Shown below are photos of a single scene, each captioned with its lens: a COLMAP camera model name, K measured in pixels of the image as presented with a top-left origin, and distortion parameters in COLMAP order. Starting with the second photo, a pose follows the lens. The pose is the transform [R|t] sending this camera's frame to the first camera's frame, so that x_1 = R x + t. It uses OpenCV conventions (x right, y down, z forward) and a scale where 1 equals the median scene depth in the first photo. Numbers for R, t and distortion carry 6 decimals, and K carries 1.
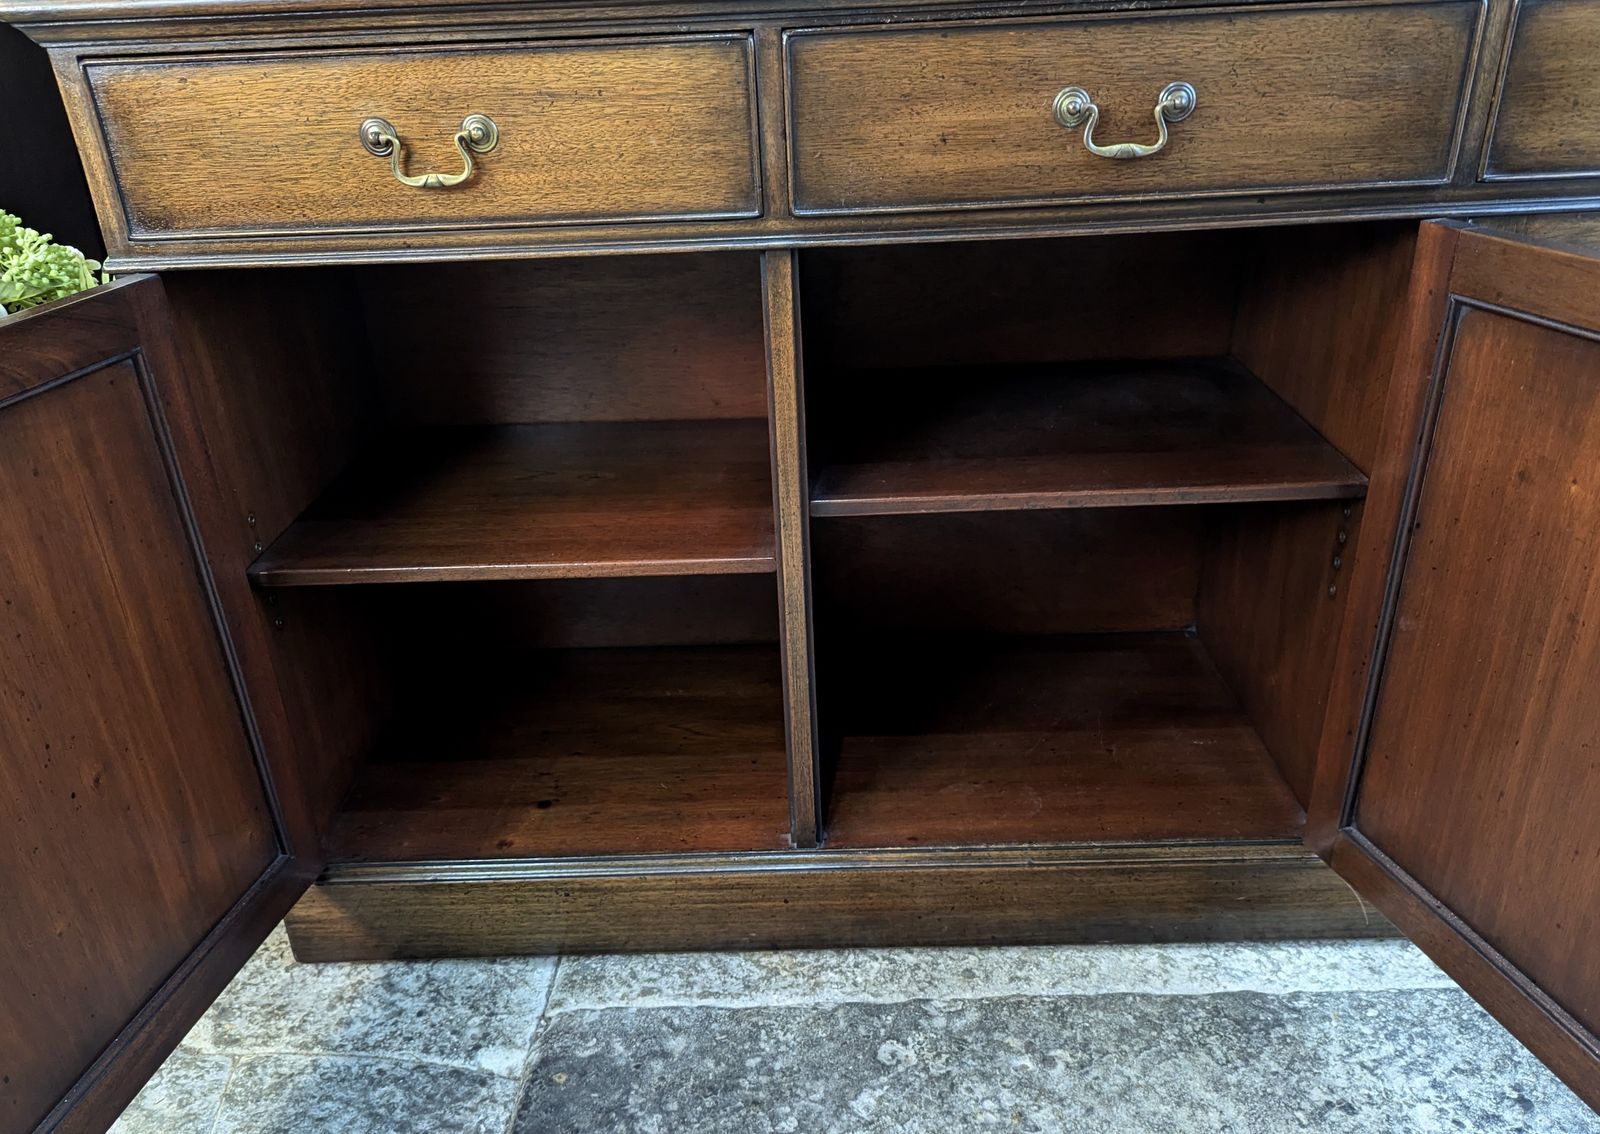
lens RADIAL K [[1237.7, 0, 794.8], [0, 1237.7, 667.6], [0, 0, 1]] dist [0.052616, -0.045321]
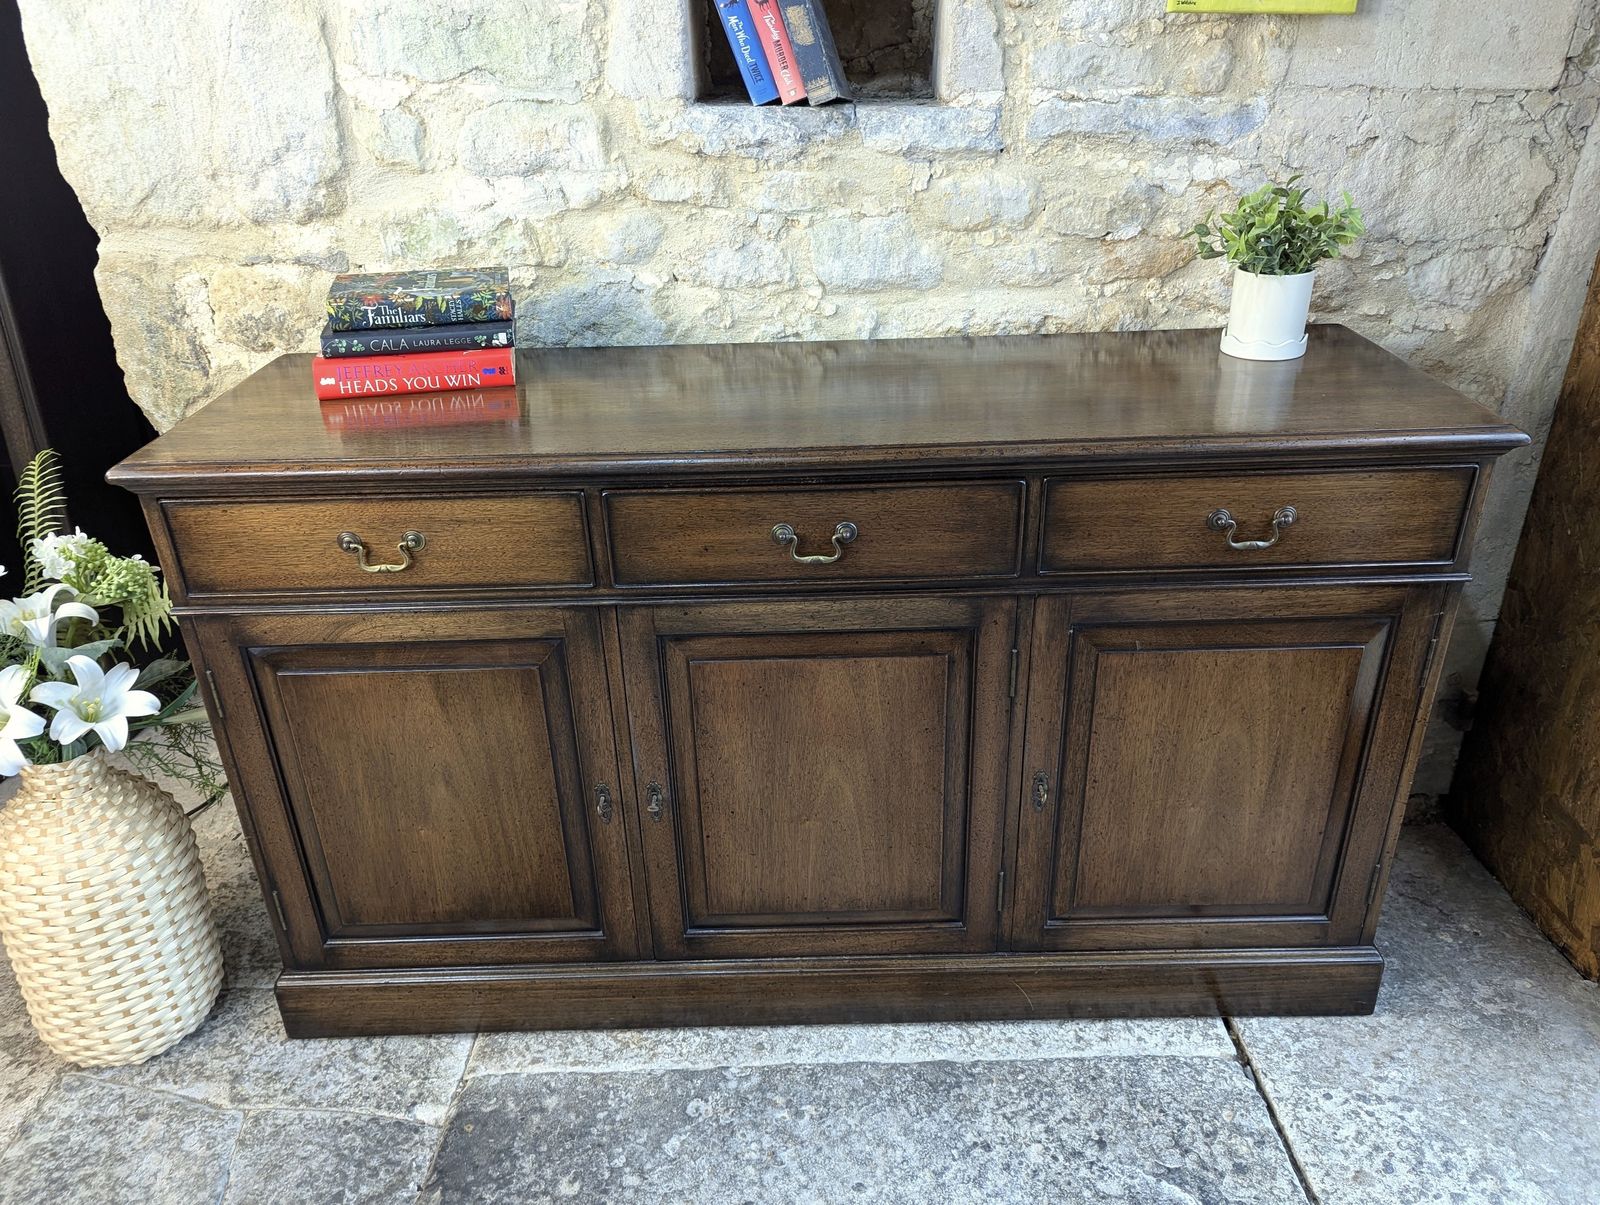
lens RADIAL K [[1183.1, 0, 800.4], [0, 1183.1, 627.7], [0, 0, 1]] dist [0.063459, -0.056626]
pose [[0.999749, 0.004838, 0.021869, 0.174987], [-0.004593, 0.999926, -0.011236, -0.255142], [-0.021921, 0.011133, 0.999698, -0.443324]]
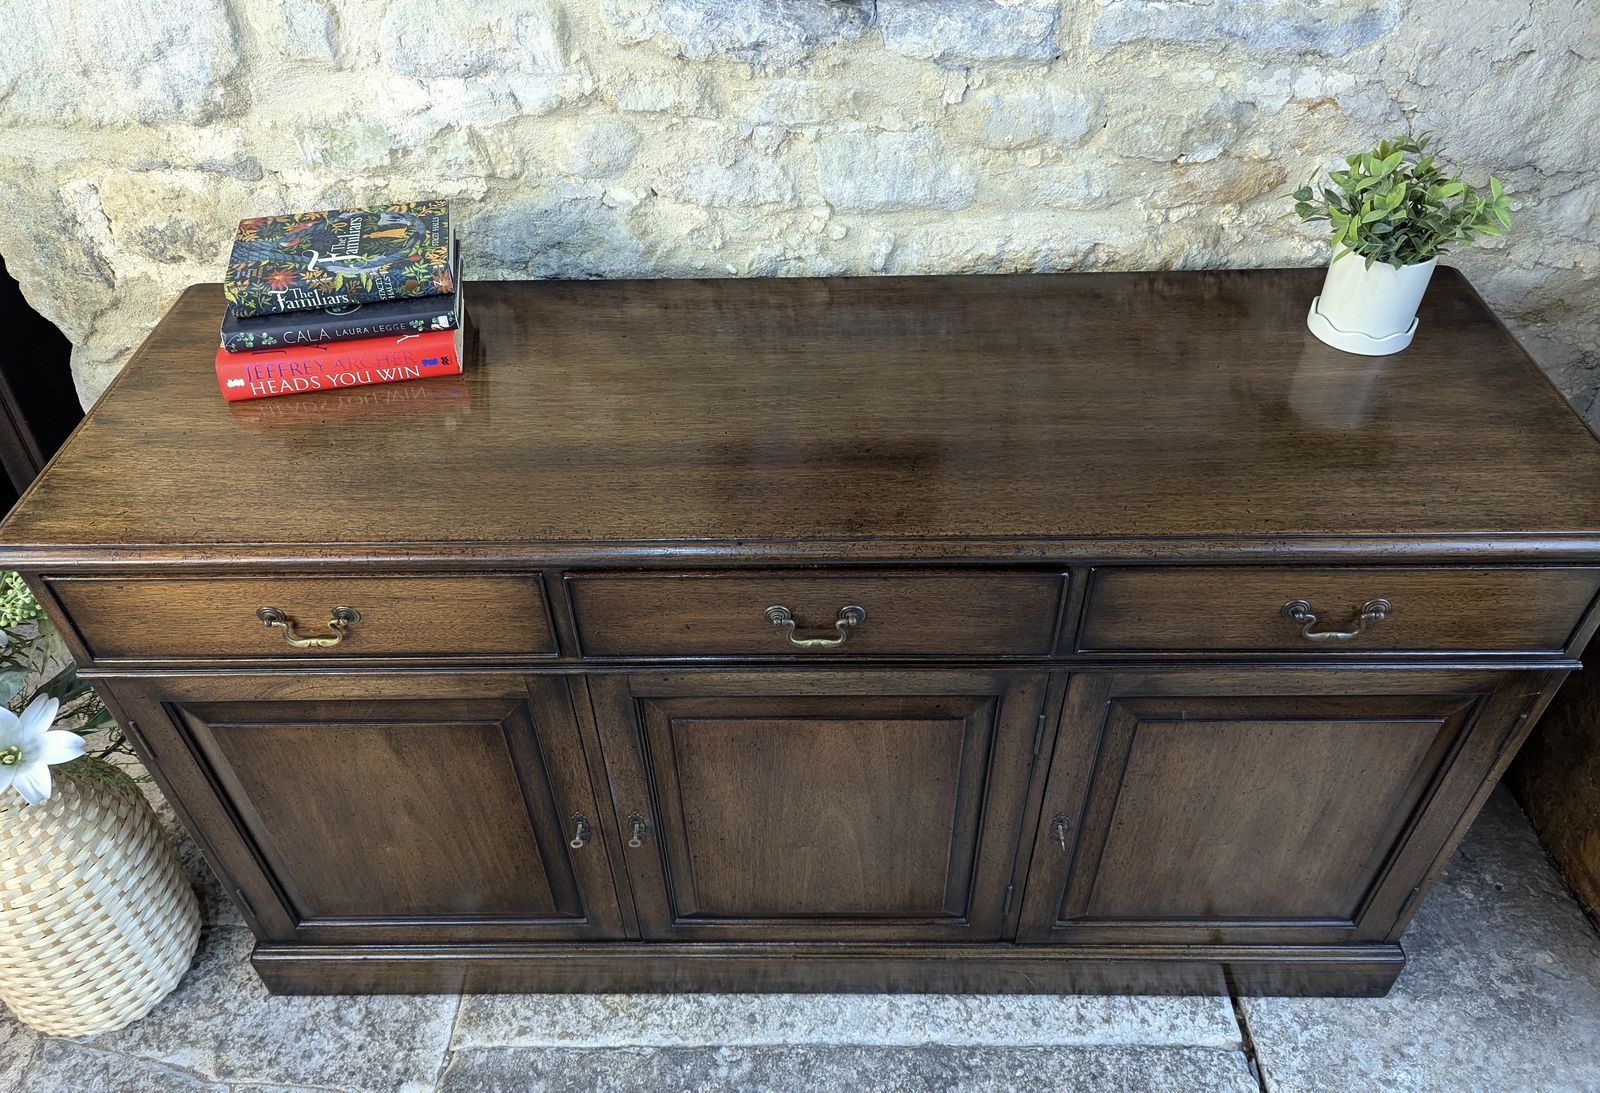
lens RADIAL K [[1141.1, 0, 788.9], [0, 1141.1, 483.0], [0, 0, 1]] dist [0.055981, -0.050569]
pose [[0.999827, 0.012863, 0.013407, 0.177739], [-0.015430, 0.976823, 0.213492, -0.711181], [-0.010350, -0.213662, 0.976853, -0.165402]]
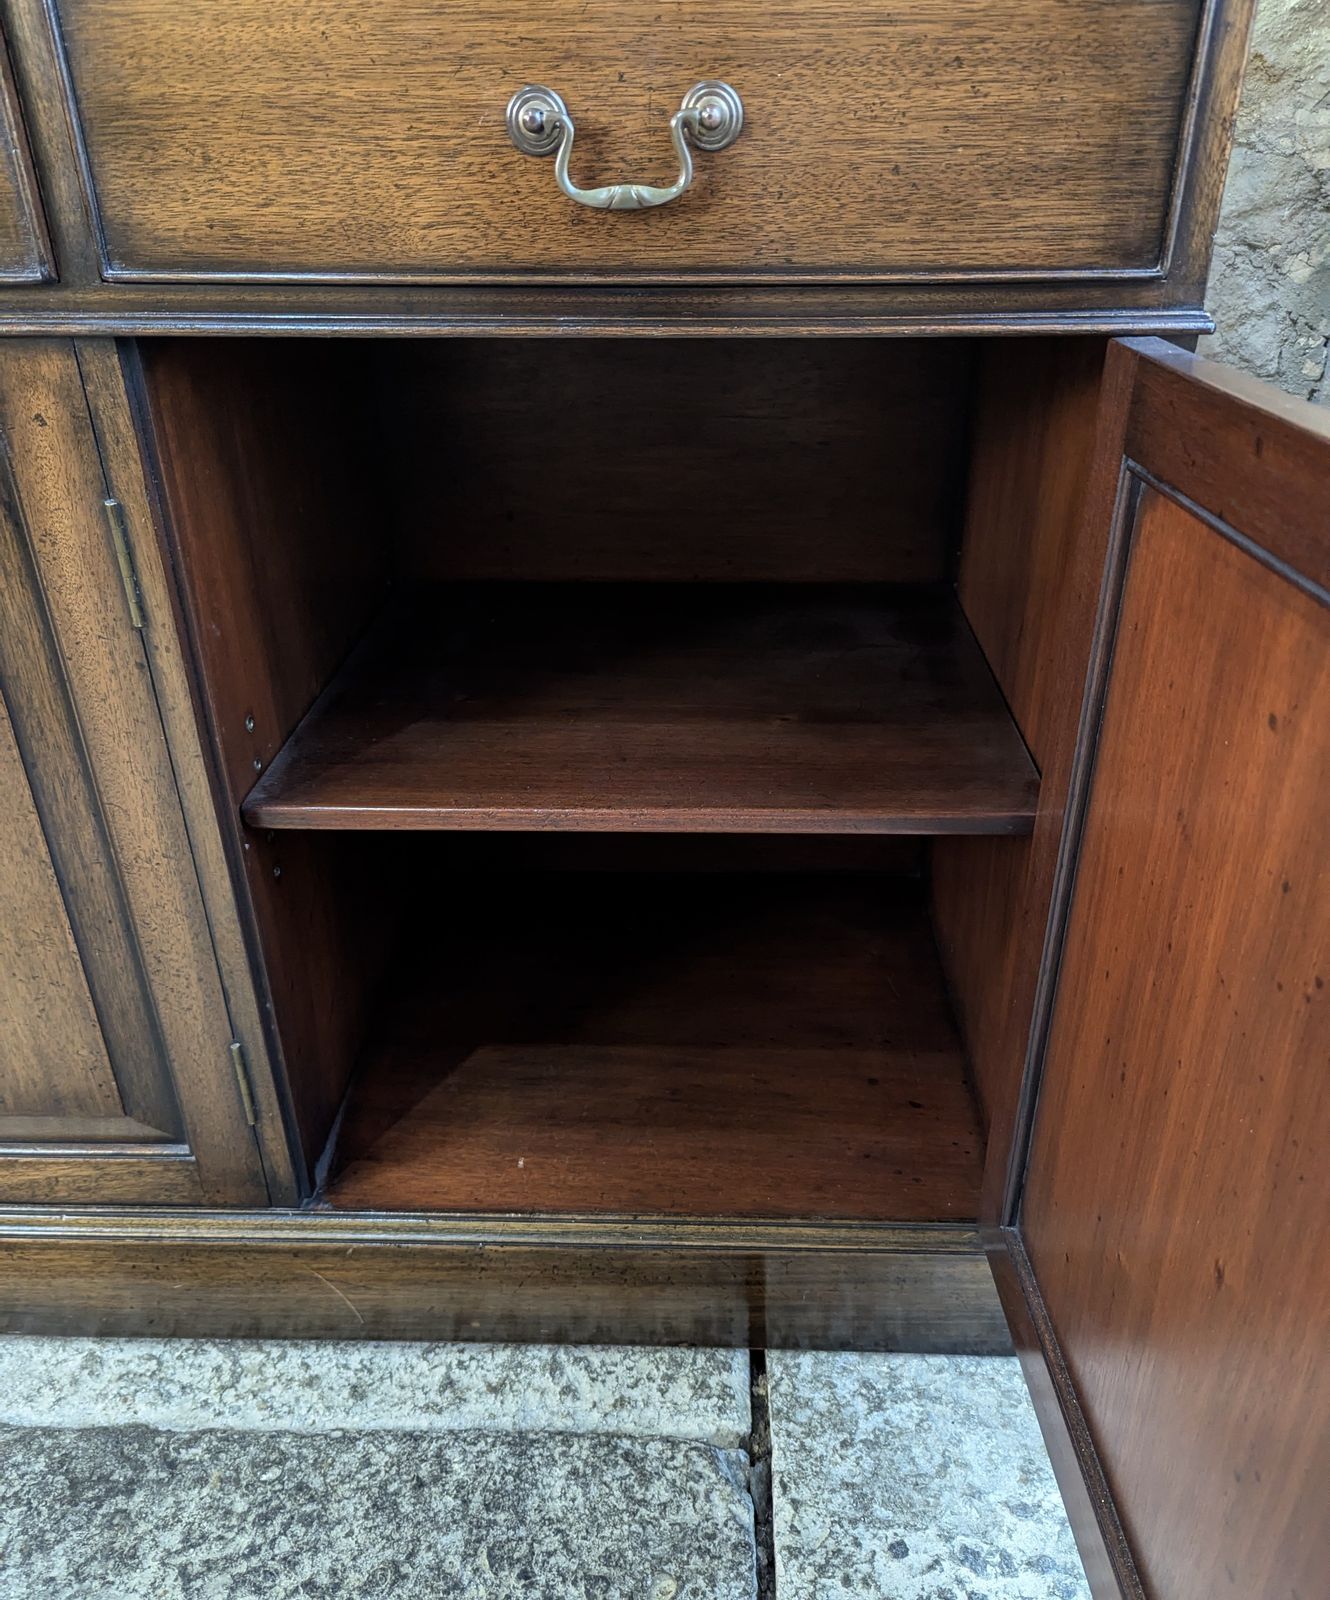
lens RADIAL K [[1263.8, 0, 683.3], [0, 1263.8, 817.9], [0, 0, 1]] dist [0.058352, -0.062853]
pose [[0.999184, 0.040298, 0.002714, 0.715820], [-0.040334, 0.999081, 0.014502, -0.119220], [-0.002127, -0.014600, 0.999891, 0.303072]]
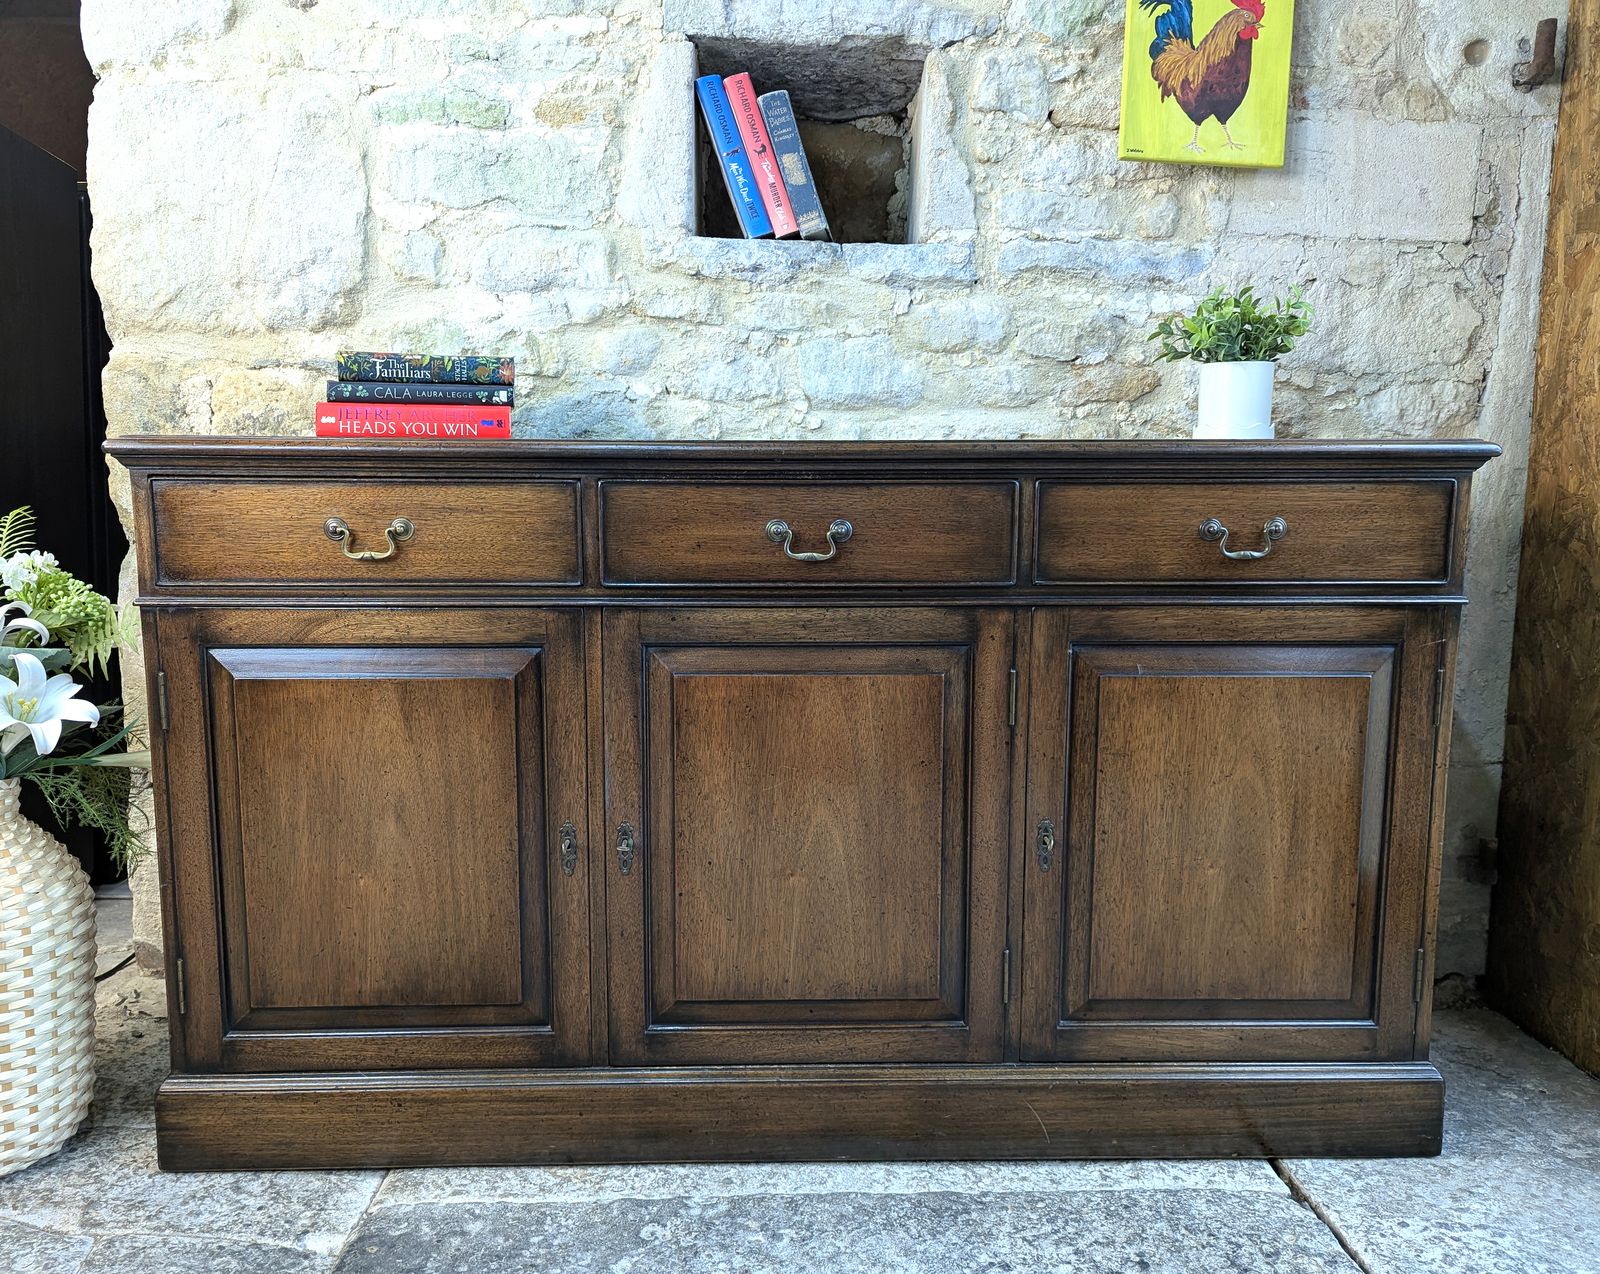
lens RADIAL K [[1256.5, 0, 780.8], [0, 1256.5, 634.4], [0, 0, 1]] dist [0.066444, -0.064012]
pose [[0.998272, 0.038342, 0.044522, 0.131709], [-0.020474, 0.937246, -0.348068, 0.200634], [-0.055074, 0.346555, 0.936411, -0.391383]]
